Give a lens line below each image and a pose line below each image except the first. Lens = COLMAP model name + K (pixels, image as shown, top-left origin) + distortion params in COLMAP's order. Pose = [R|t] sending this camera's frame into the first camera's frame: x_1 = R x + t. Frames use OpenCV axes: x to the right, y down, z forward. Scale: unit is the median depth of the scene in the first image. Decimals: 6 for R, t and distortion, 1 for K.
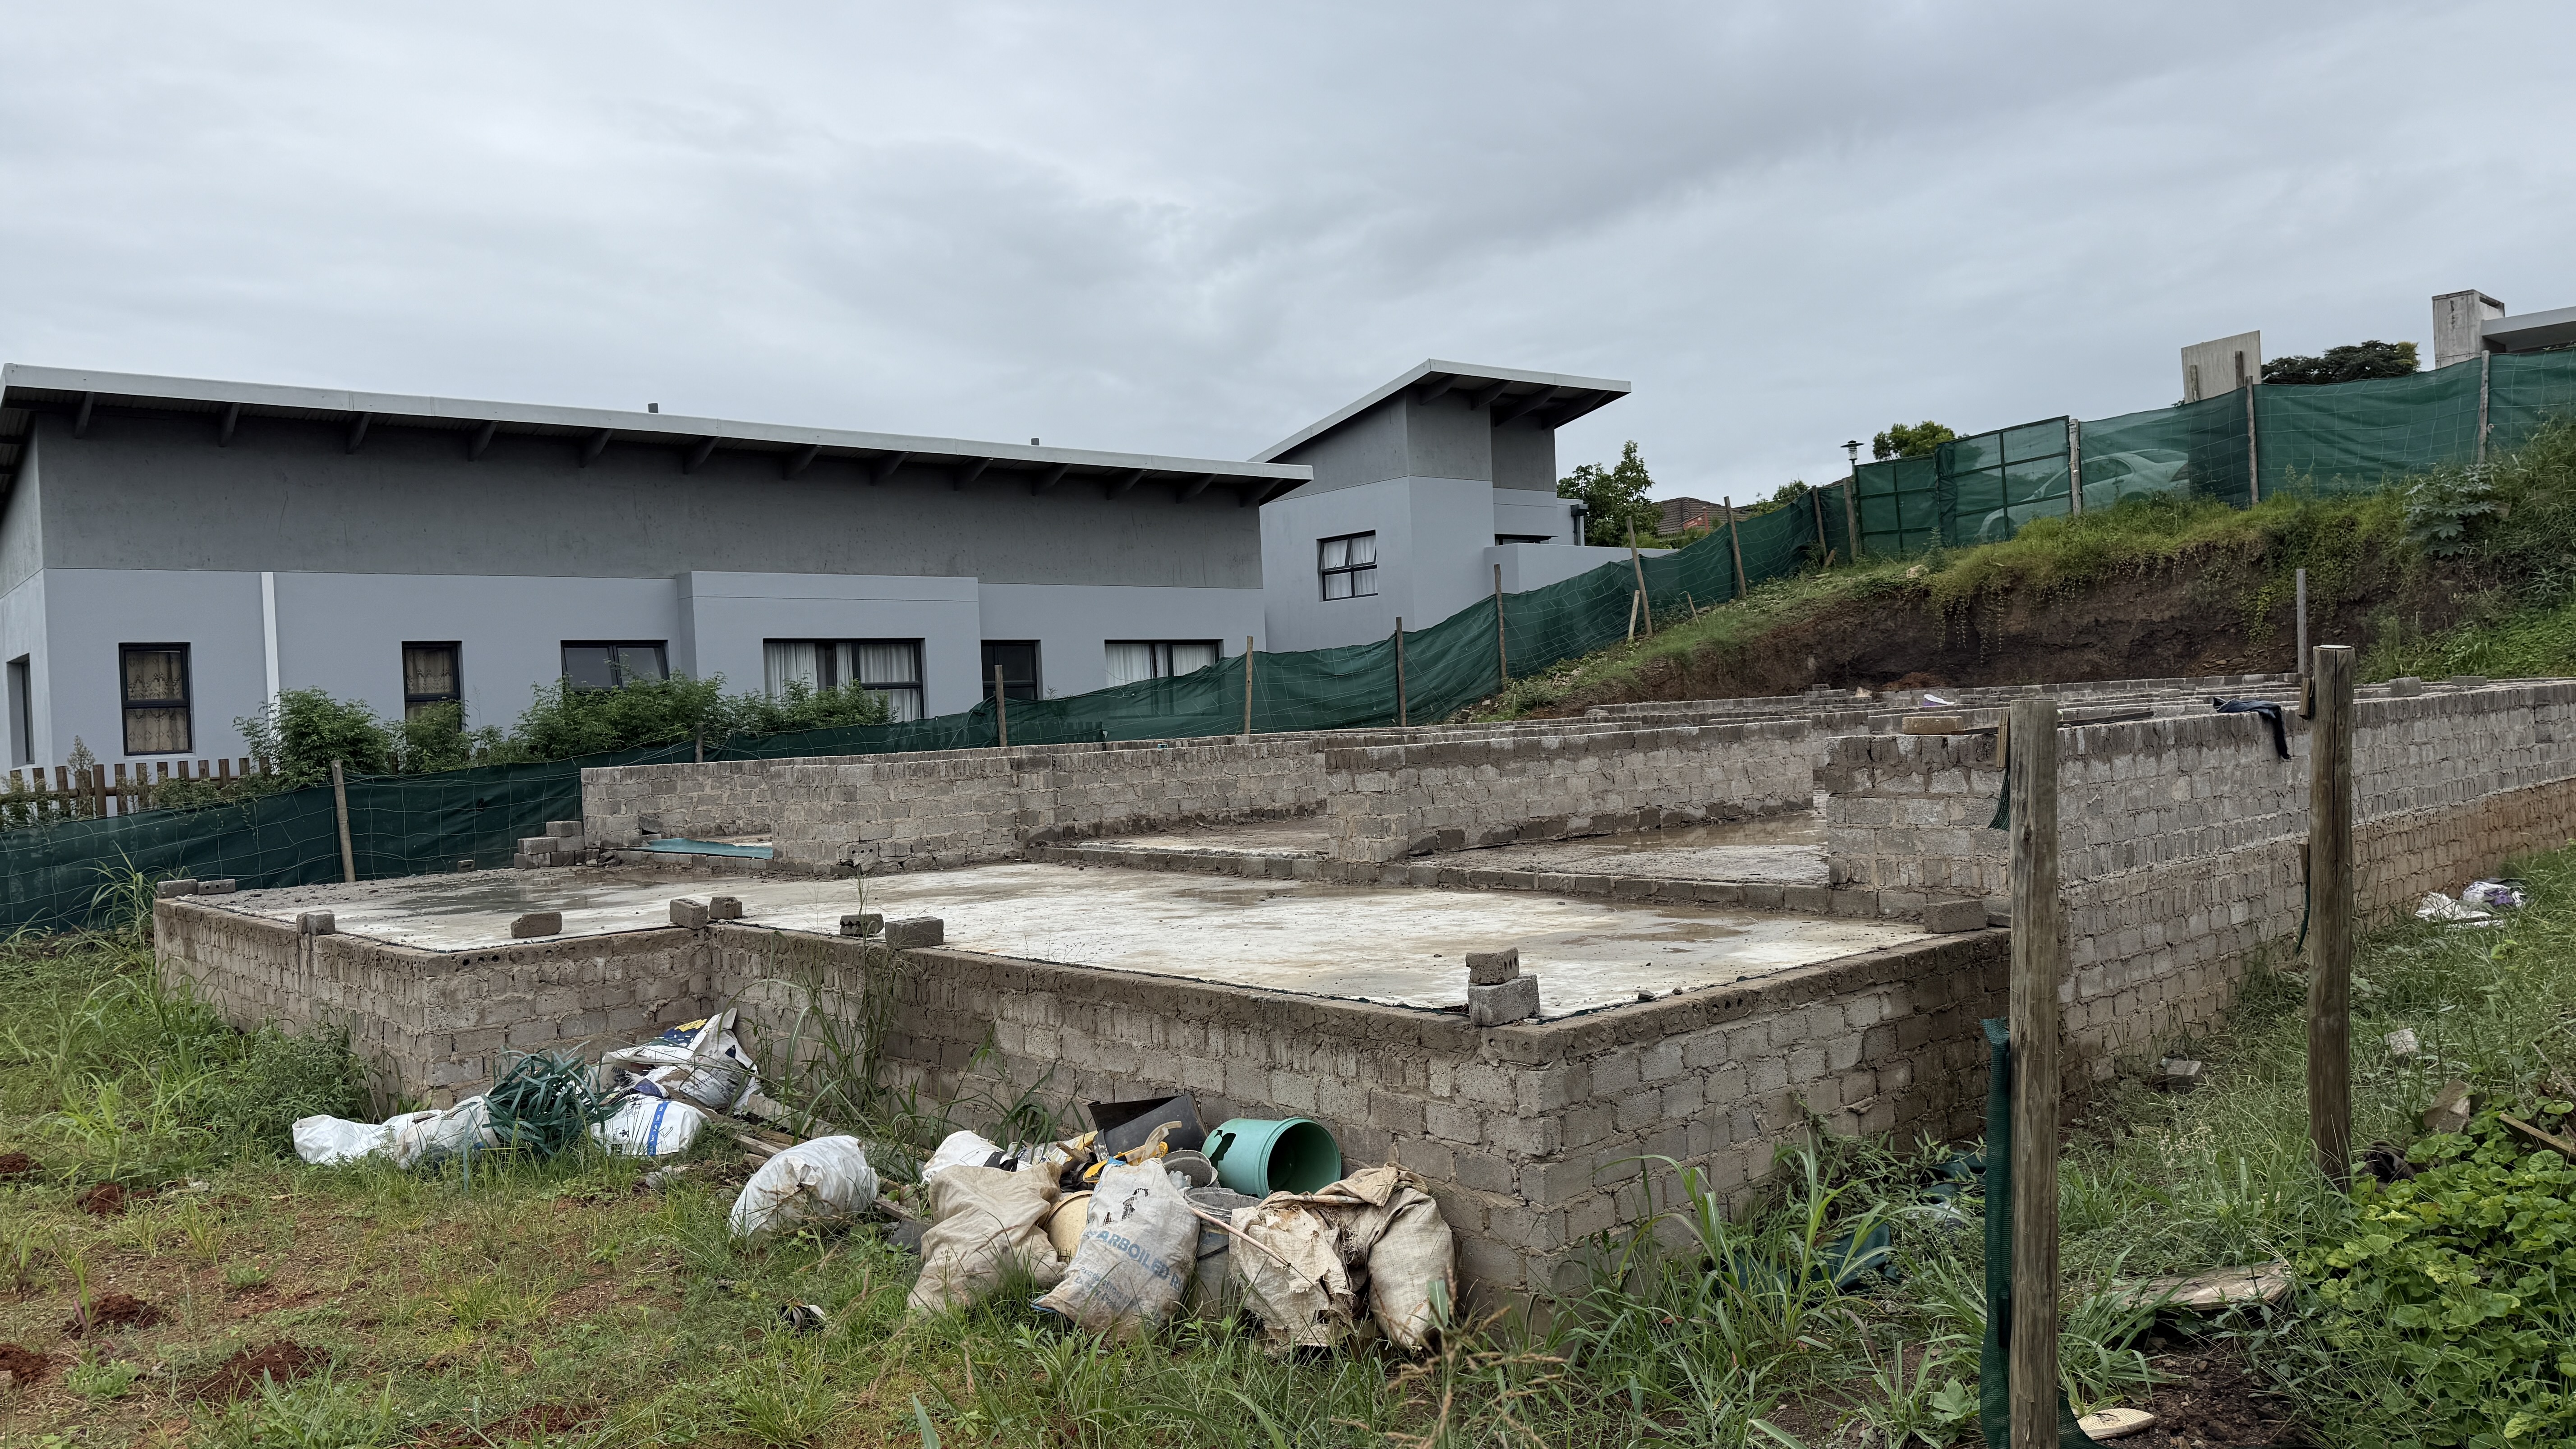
lens RADIAL K [[1783.3, 0, 1288.0], [0, 1783.3, 724.5], [0, 0, 1]] dist [0.108219, -0.149478]
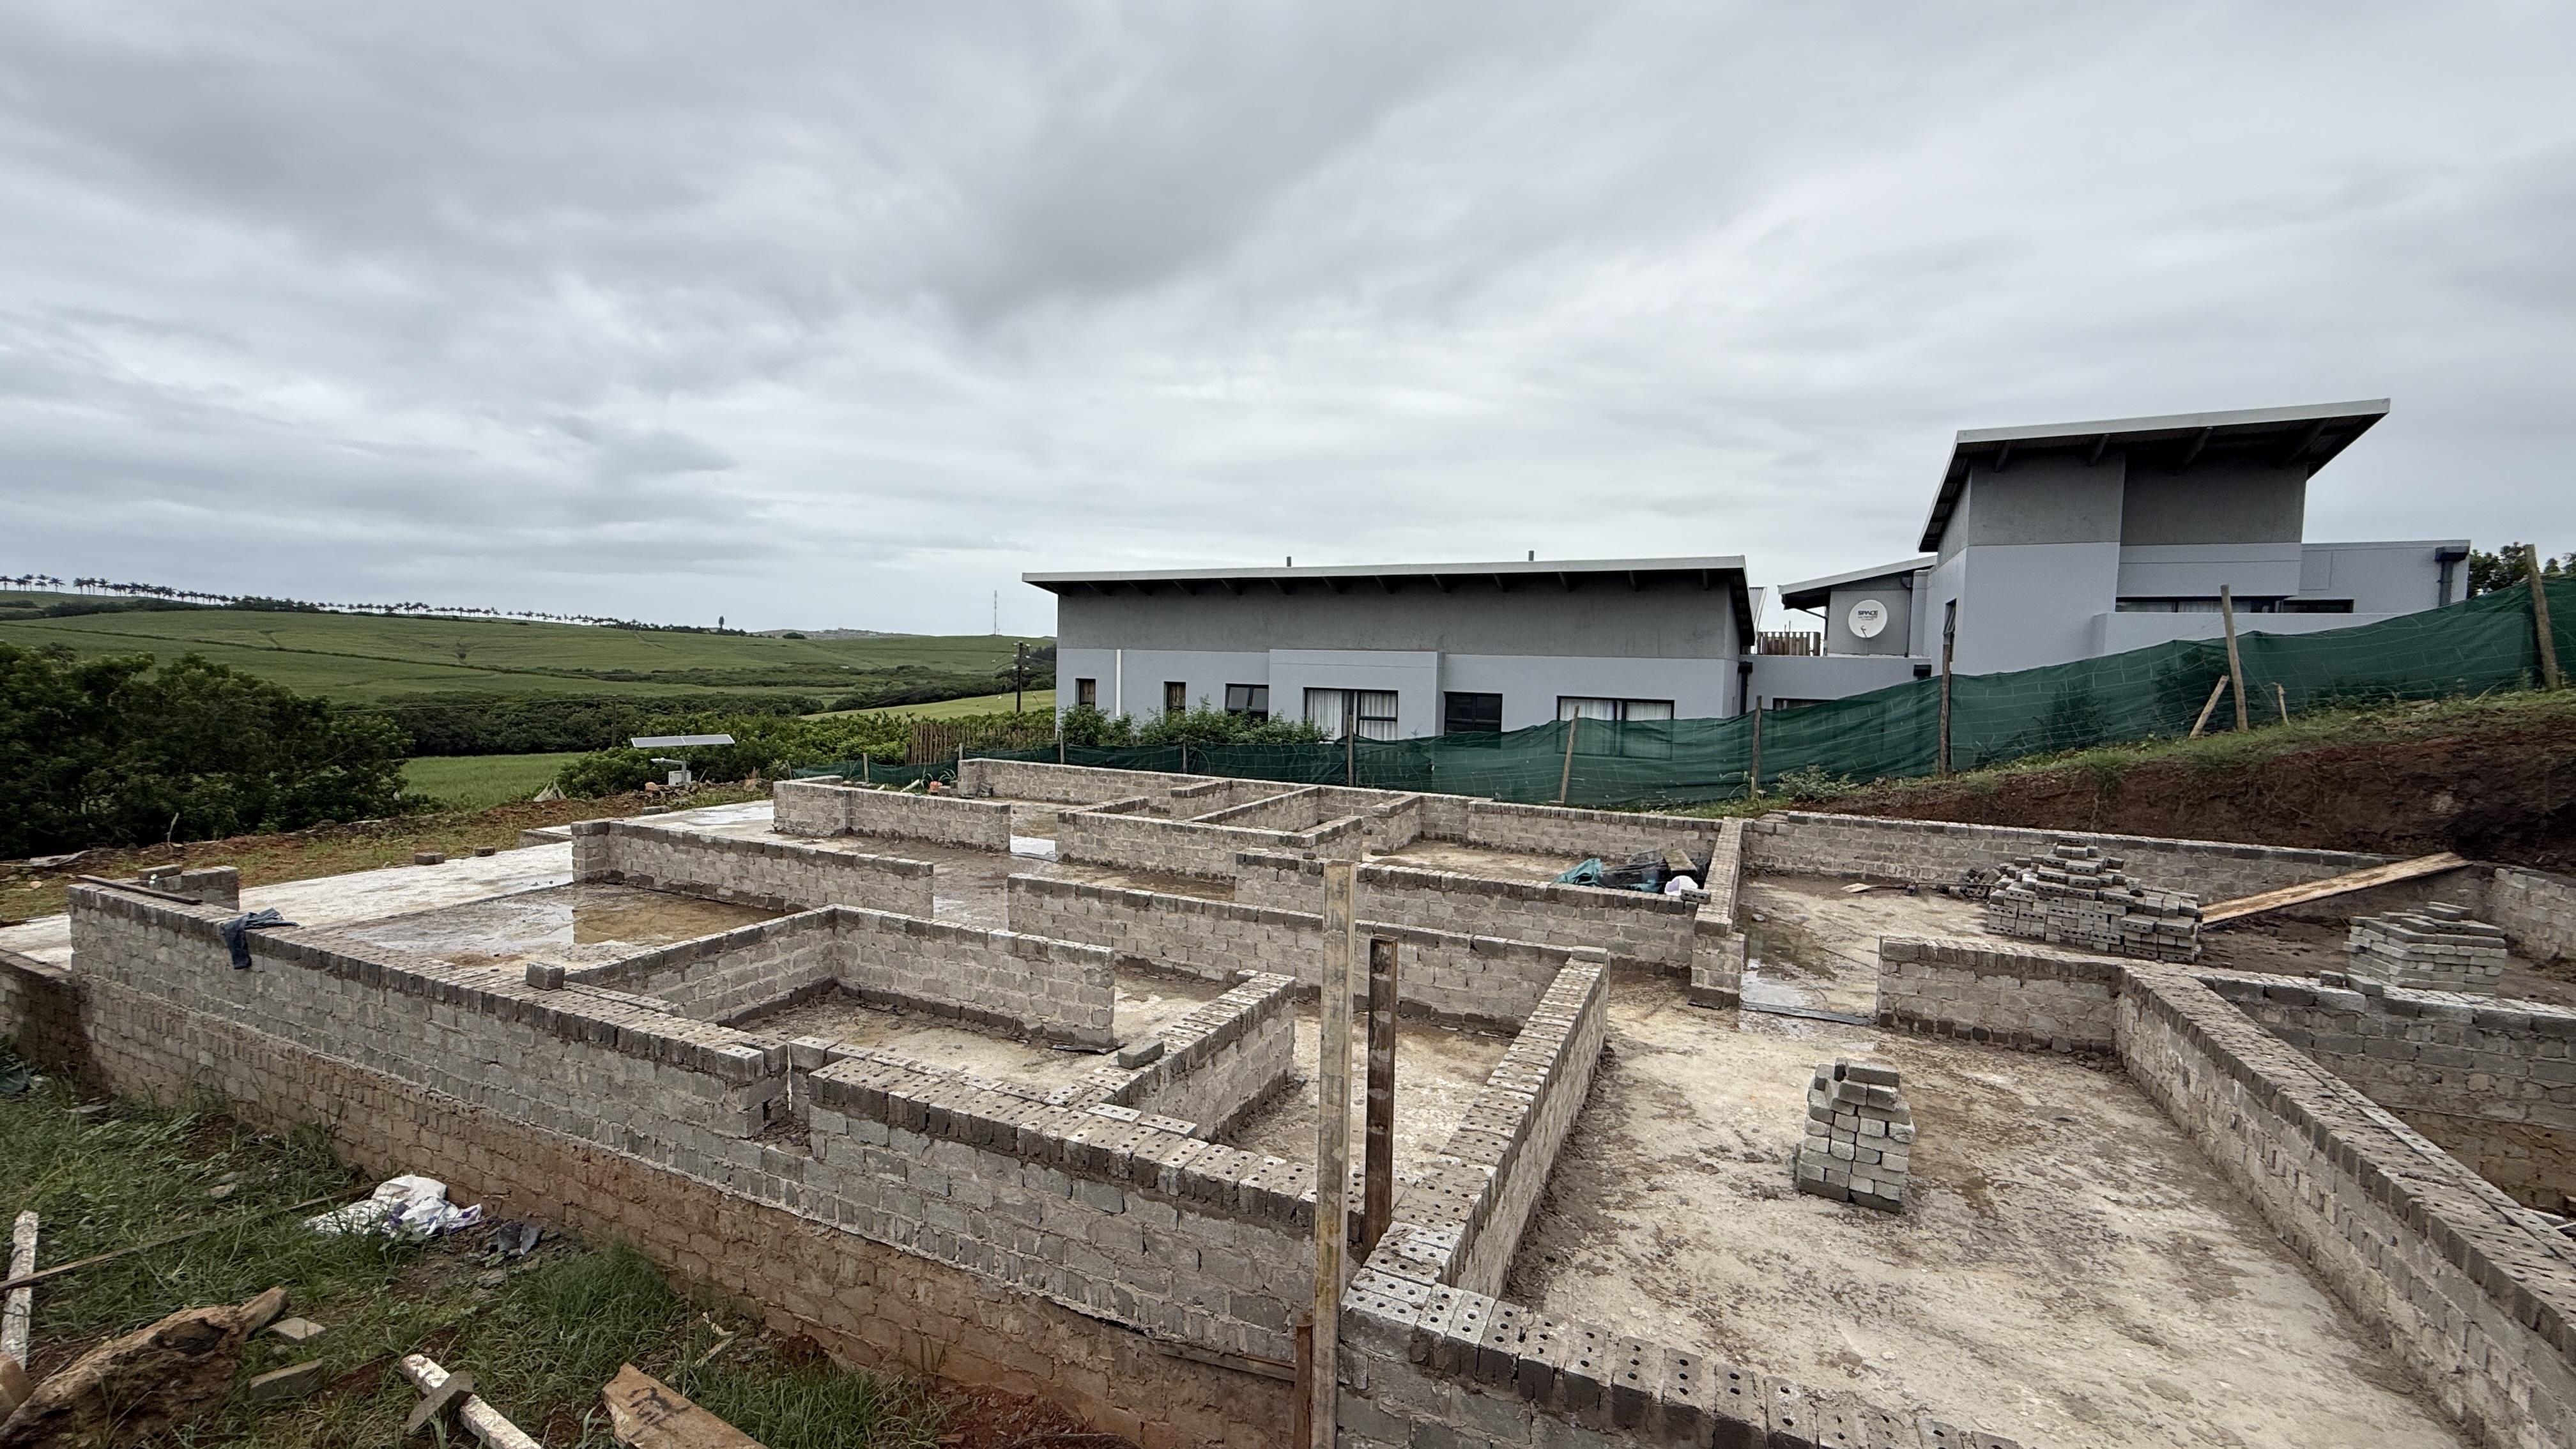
lens RADIAL K [[1024.7, 0, 1283.1], [0, 1024.7, 724.0], [0, 0, 1]] dist [-0.000256, 0.000026]
pose [[0.392225, 0.107378, -0.913581, 0.651327], [-0.045987, 0.994211, 0.097111, -0.113630], [0.918719, 0.003923, 0.394892, 0.609695]]
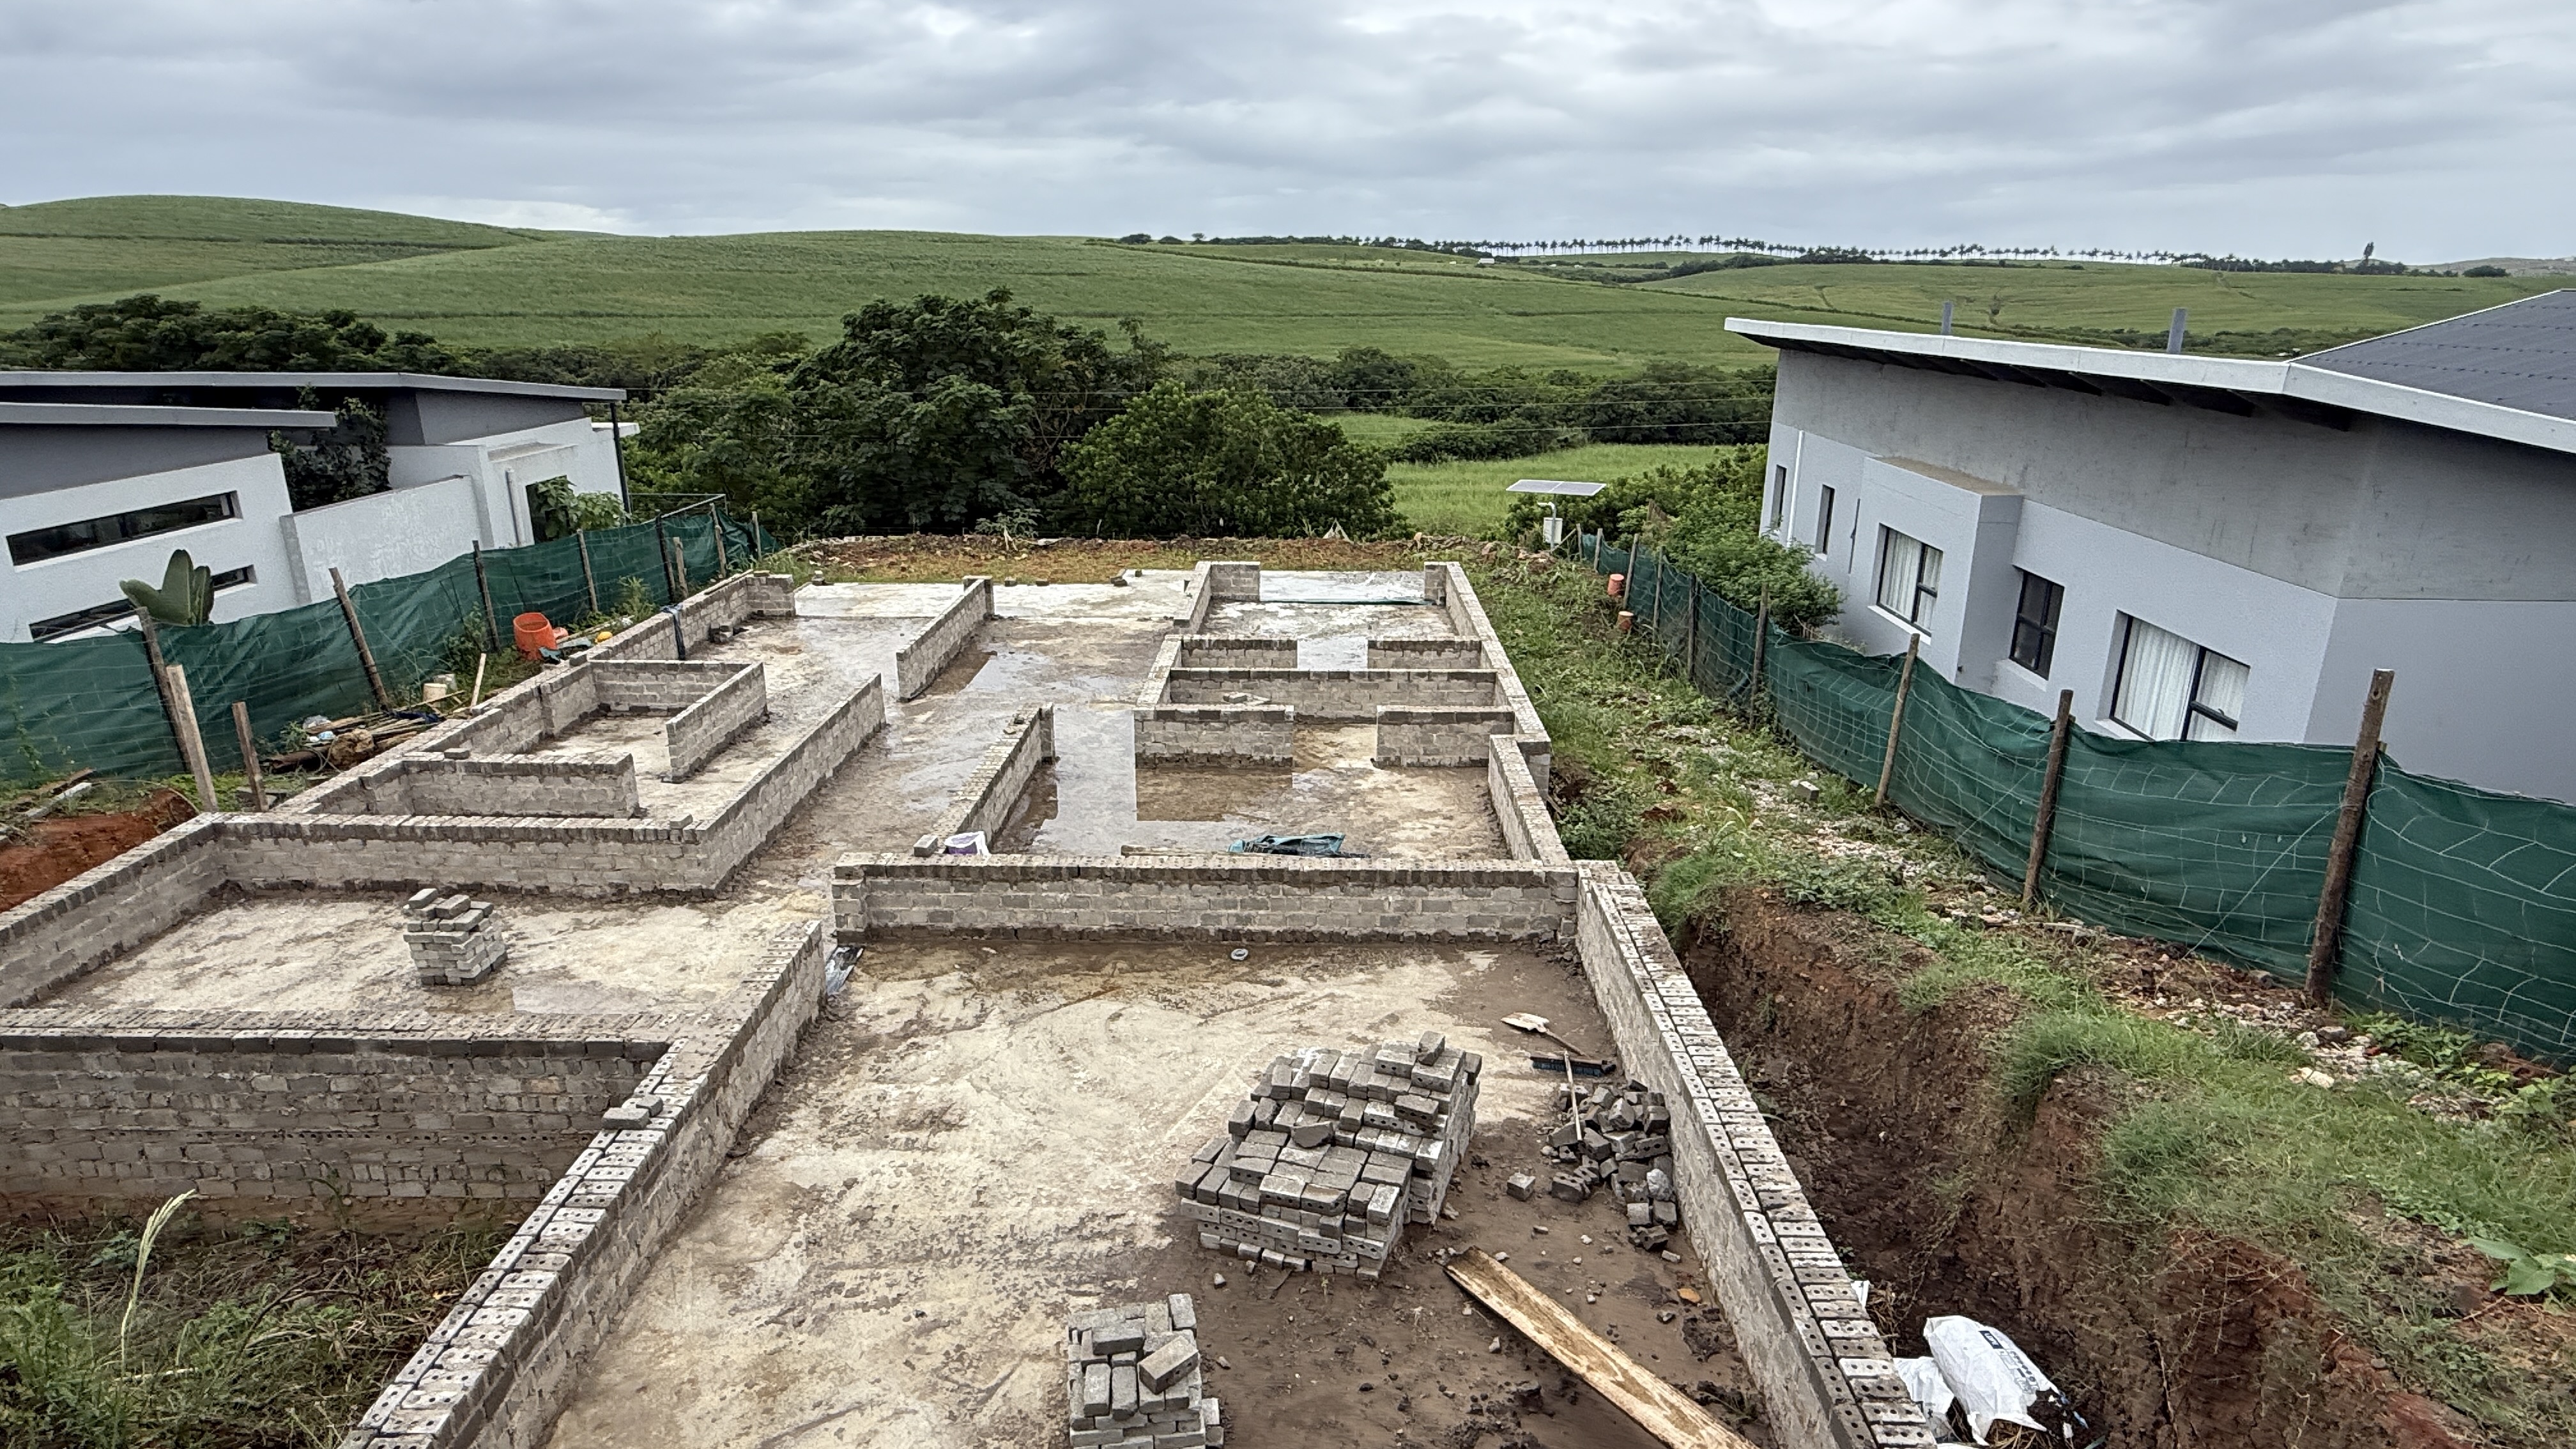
lens RADIAL K [[1375.8, 0, 1292.8], [0, 1375.8, 721.1], [0, 0, 1]] dist [-0.000887, 0.001015]
pose [[-0.676434, 0.259218, -0.689378, 0.610063], [0.019481, 0.941985, 0.335088, -0.237135], [0.736245, 0.213236, -0.642241, 1.365737]]
